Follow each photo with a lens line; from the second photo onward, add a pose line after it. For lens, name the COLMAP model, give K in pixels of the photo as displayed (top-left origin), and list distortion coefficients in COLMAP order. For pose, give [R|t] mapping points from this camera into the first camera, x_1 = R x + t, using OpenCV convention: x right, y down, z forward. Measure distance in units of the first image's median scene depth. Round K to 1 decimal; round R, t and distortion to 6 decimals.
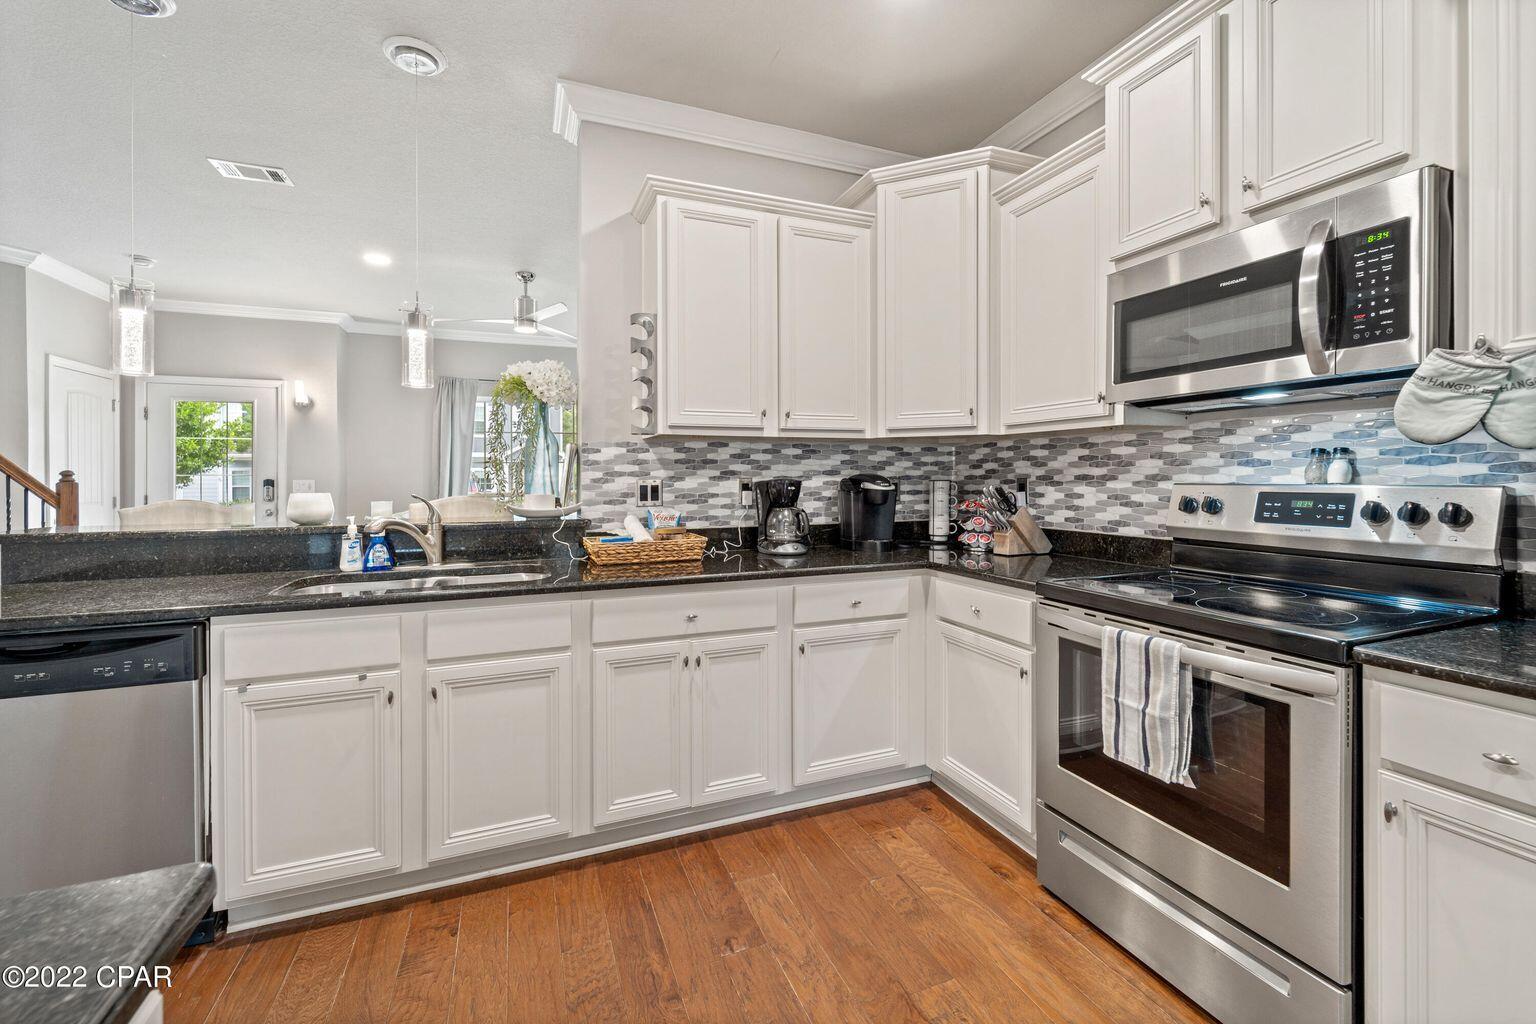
lens RADIAL K [[628.8, 0, 769.8], [0, 628.8, 484.4], [0, 0, 1]] dist [-0.000214, 0.000120]
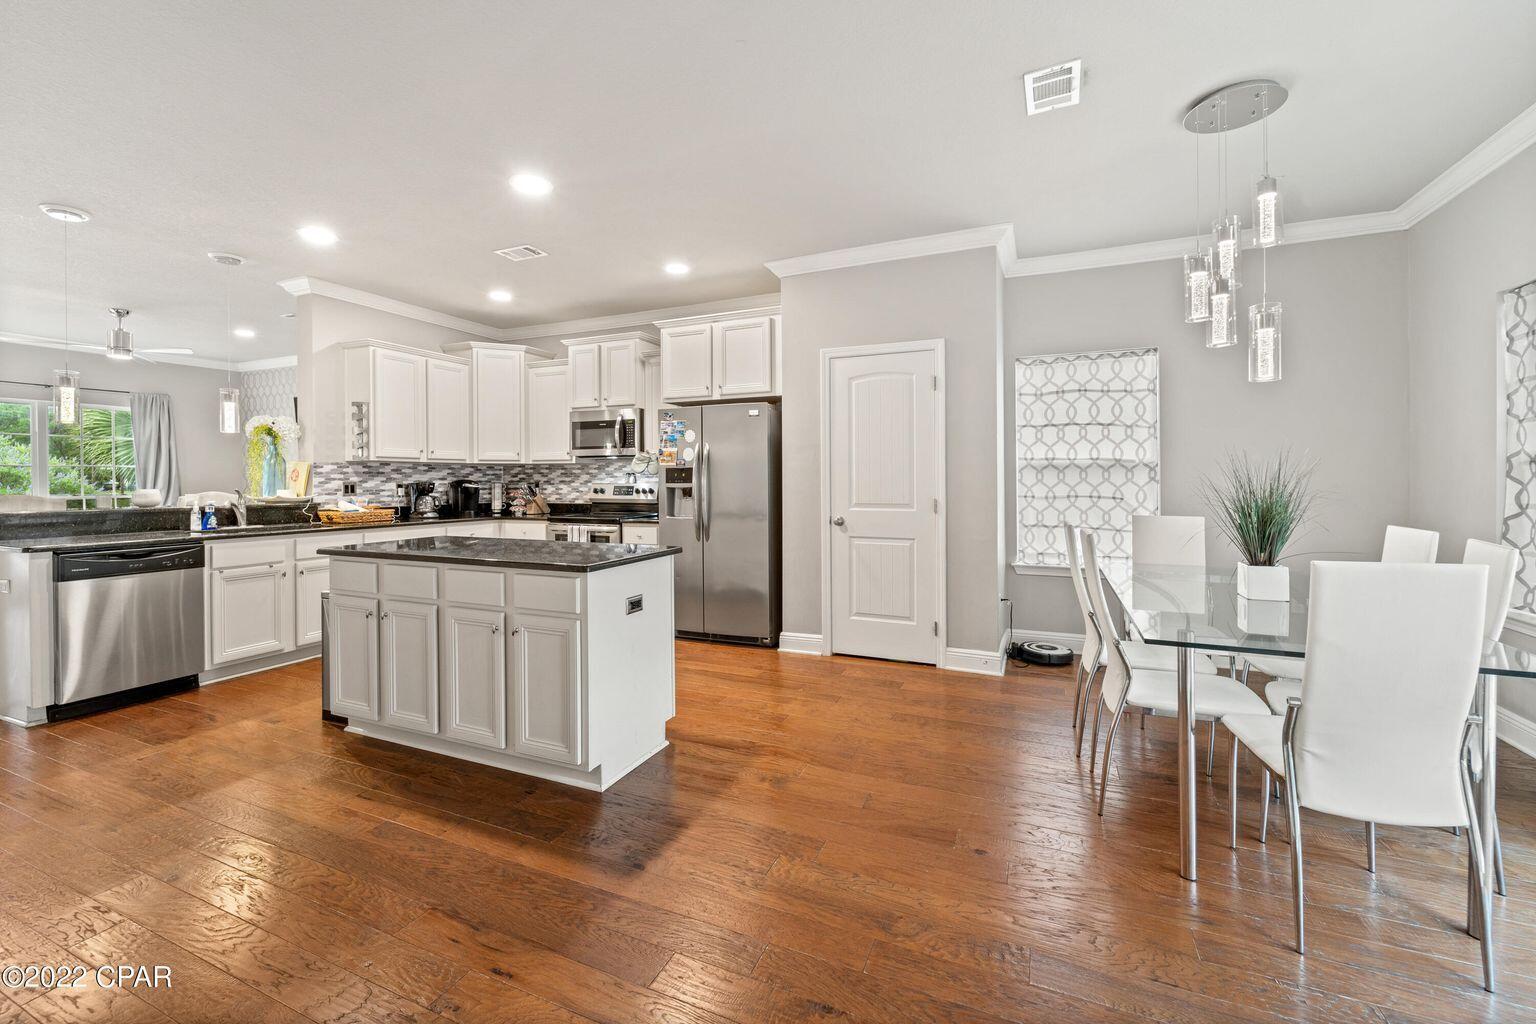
lens RADIAL K [[628.8, 0, 769.8], [0, 628.8, 484.4], [0, 0, 1]] dist [-0.000214, 0.000120]
pose [[0.712694, -0.001274, 0.701474, -0.707685], [0.006920, 0.999962, -0.005215, 0.020455], [-0.701441, 0.008571, 0.712676, -1.442062]]
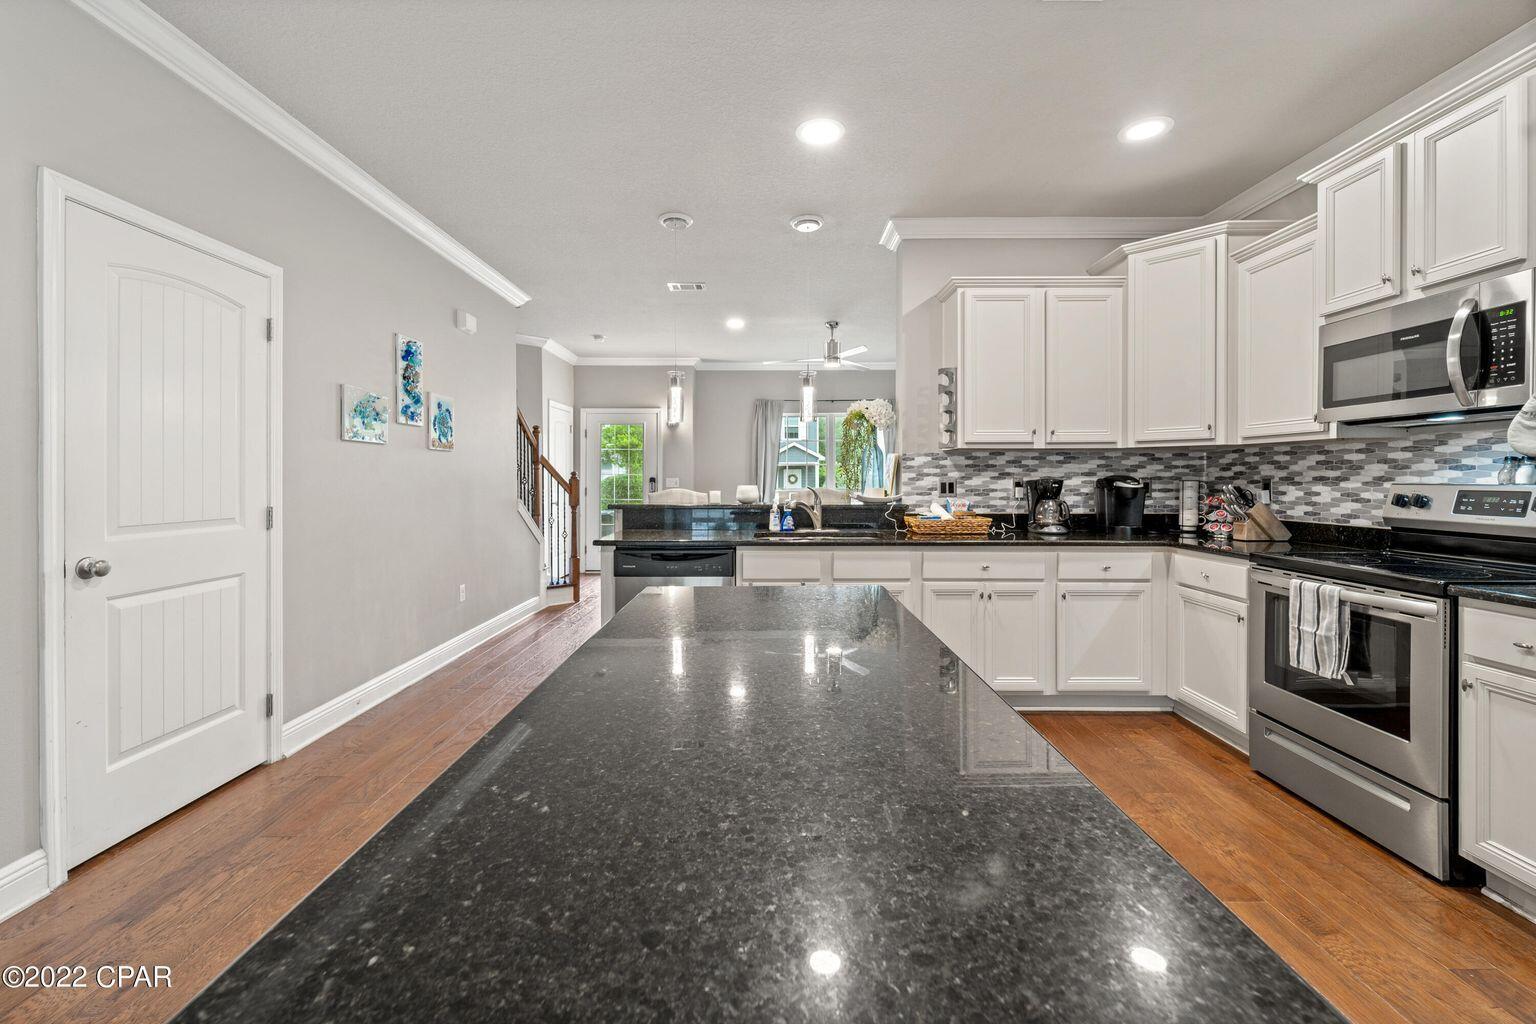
lens RADIAL K [[631.9, 0, 765.9], [0, 631.9, 476.8], [0, 0, 1]] dist [0.000647, -0.000303]
pose [[0.926734, 0.003810, -0.375699, -0.036668], [-0.008313, 0.999912, -0.010366, 0.007475], [0.375626, 0.012730, 0.926684, -0.568730]]
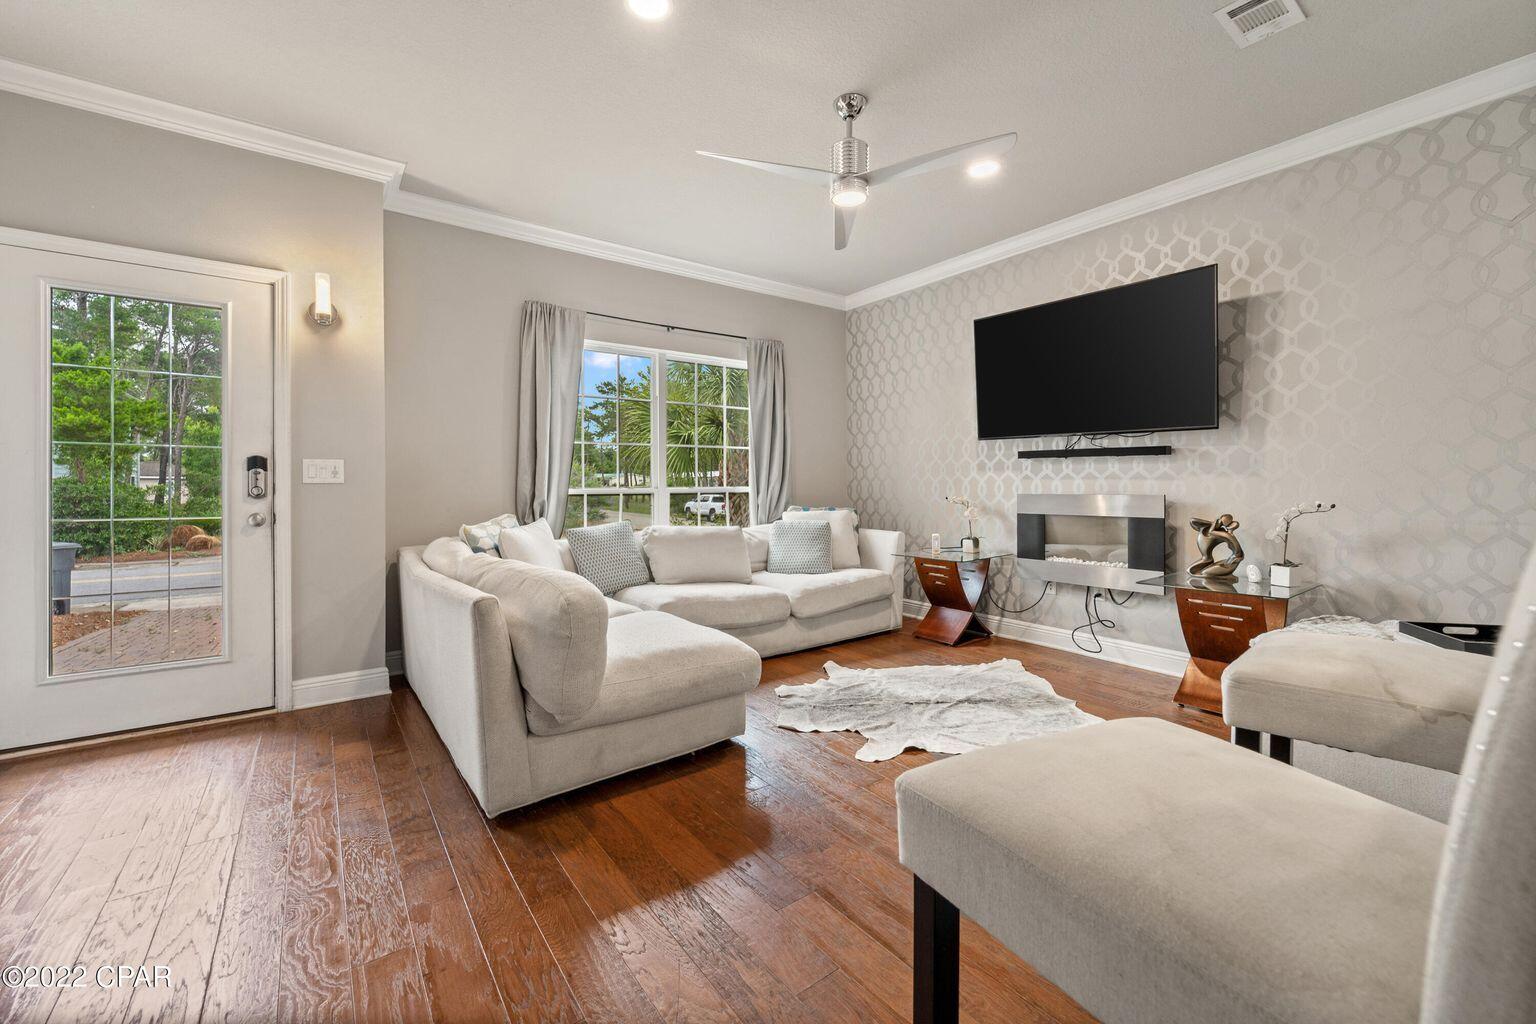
lens RADIAL K [[628.8, 0, 769.8], [0, 628.8, 484.4], [0, 0, 1]] dist [-0.000214, 0.000120]
pose [[0.970371, 0.004265, 0.241581, -1.220934], [-0.000969, 0.999905, -0.013759, 0.052068], [-0.241616, 0.013118, 0.970283, 0.944388]]
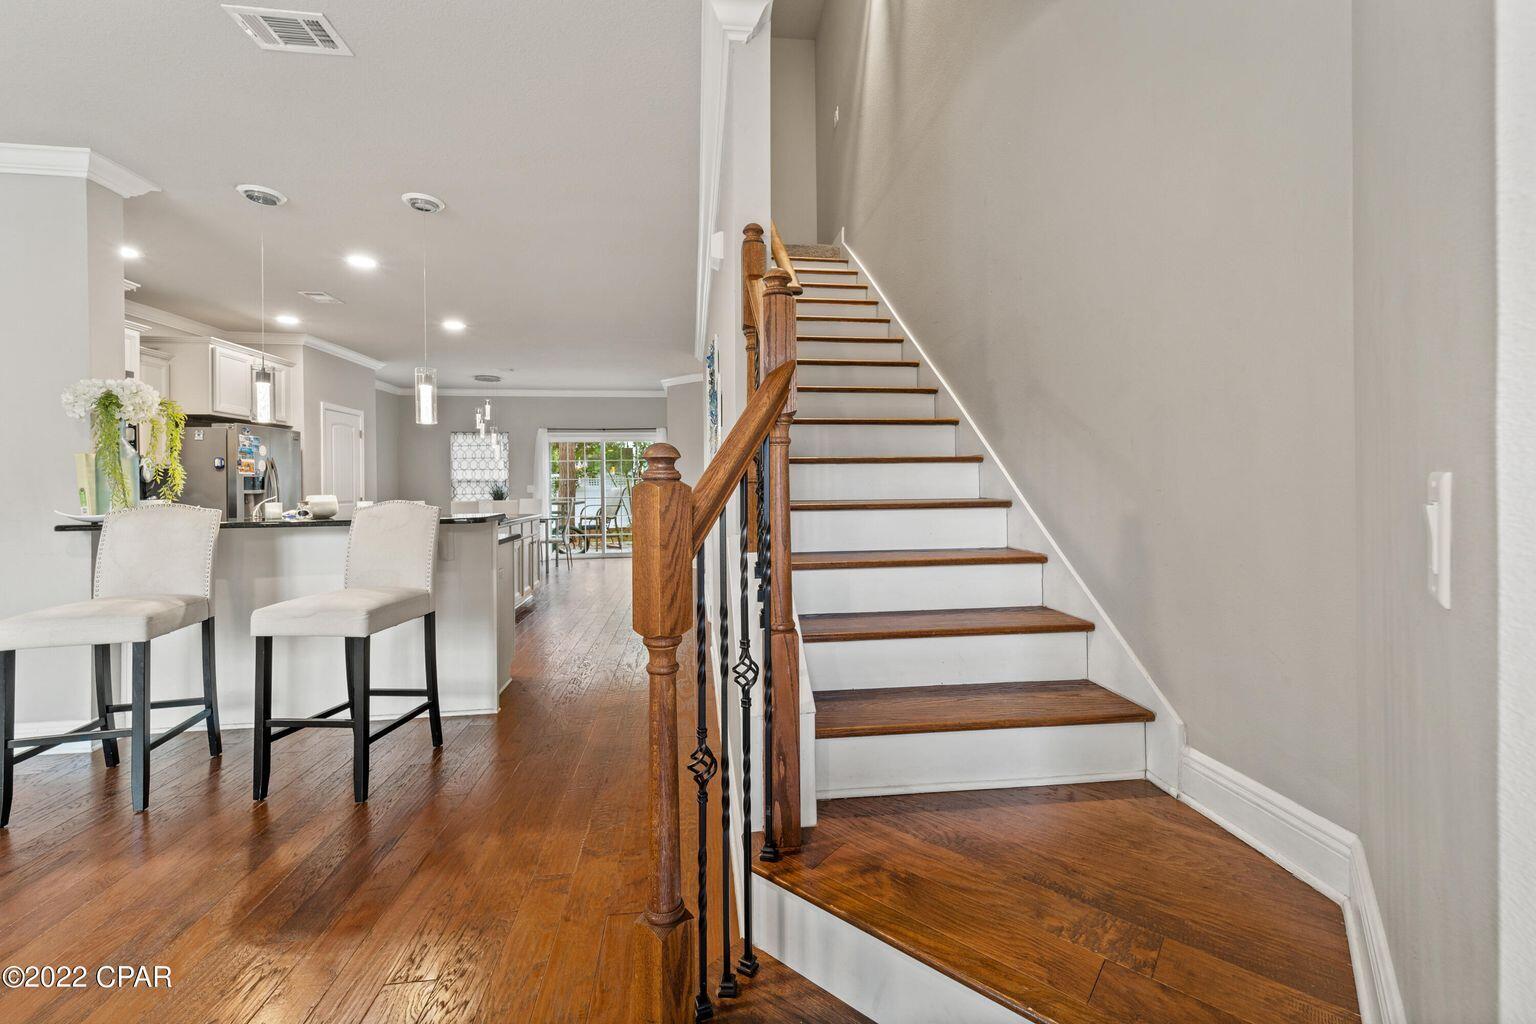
lens RADIAL K [[628.8, 0, 769.8], [0, 628.8, 484.4], [0, 0, 1]] dist [-0.000214, 0.000120]
pose [[-0.966310, 0.008949, 0.257226, -1.985189], [0.011591, 0.999894, 0.008760, -0.015442], [-0.257120, 0.011446, -0.966312, 2.016949]]
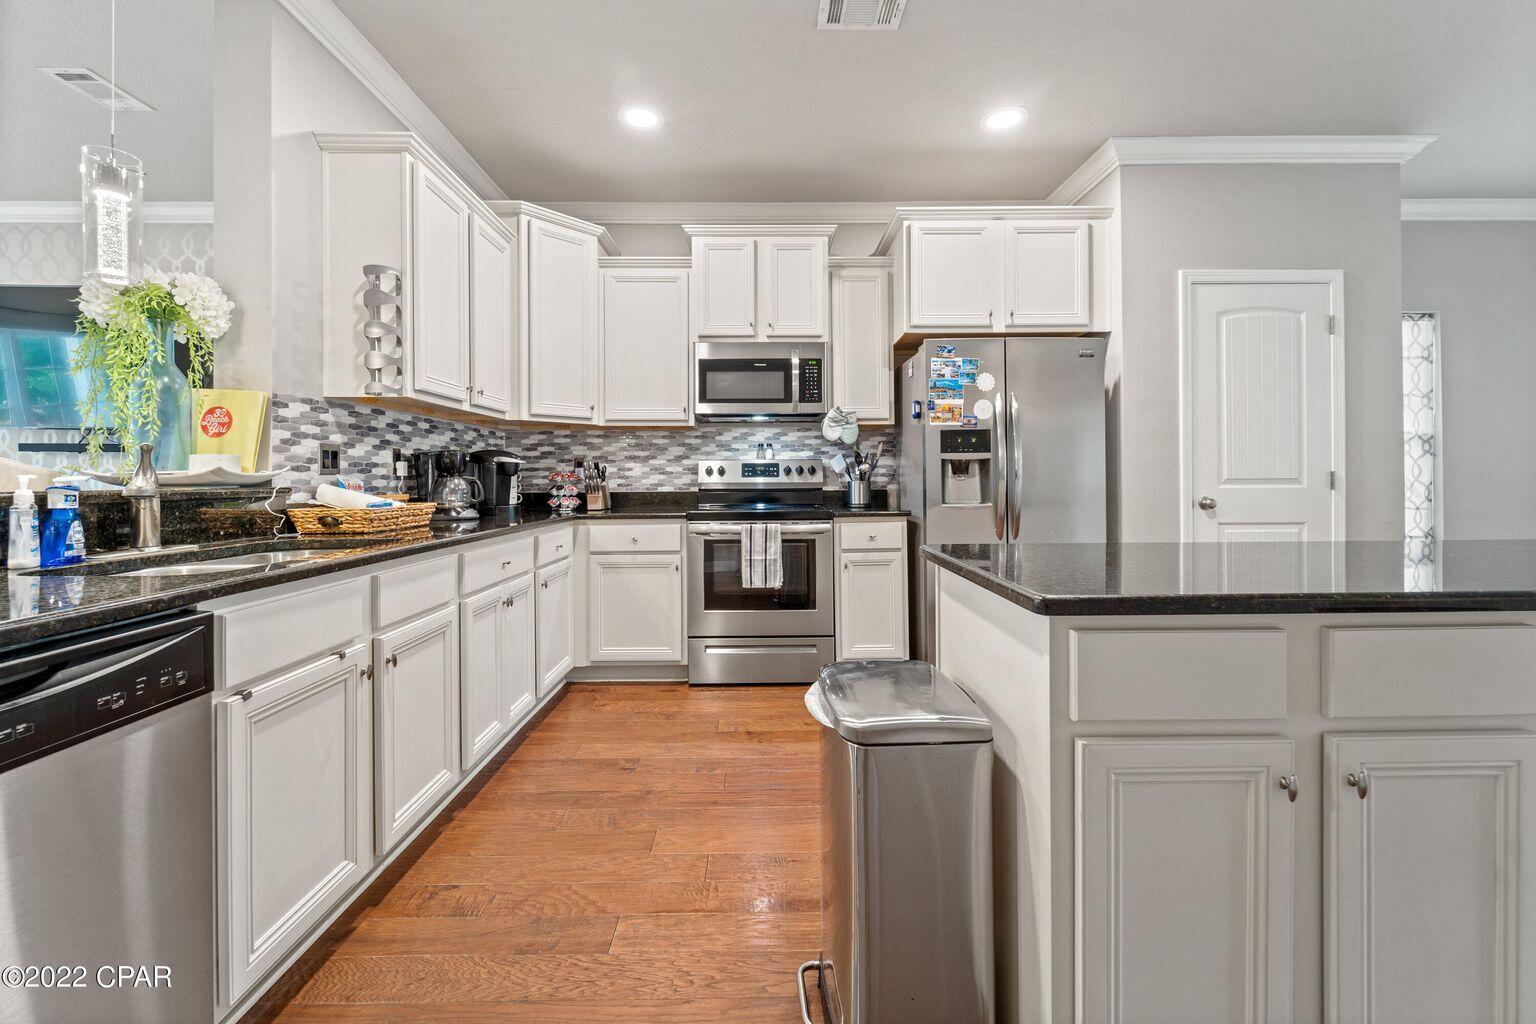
lens RADIAL K [[628.8, 0, 769.8], [0, 628.8, 484.4], [0, 0, 1]] dist [-0.000214, 0.000120]
pose [[0.361043, -0.005705, 0.932532, -0.895046], [0.014584, 0.999894, 0.000471, 0.064622], [-0.932435, 0.013430, 0.361088, 0.123725]]
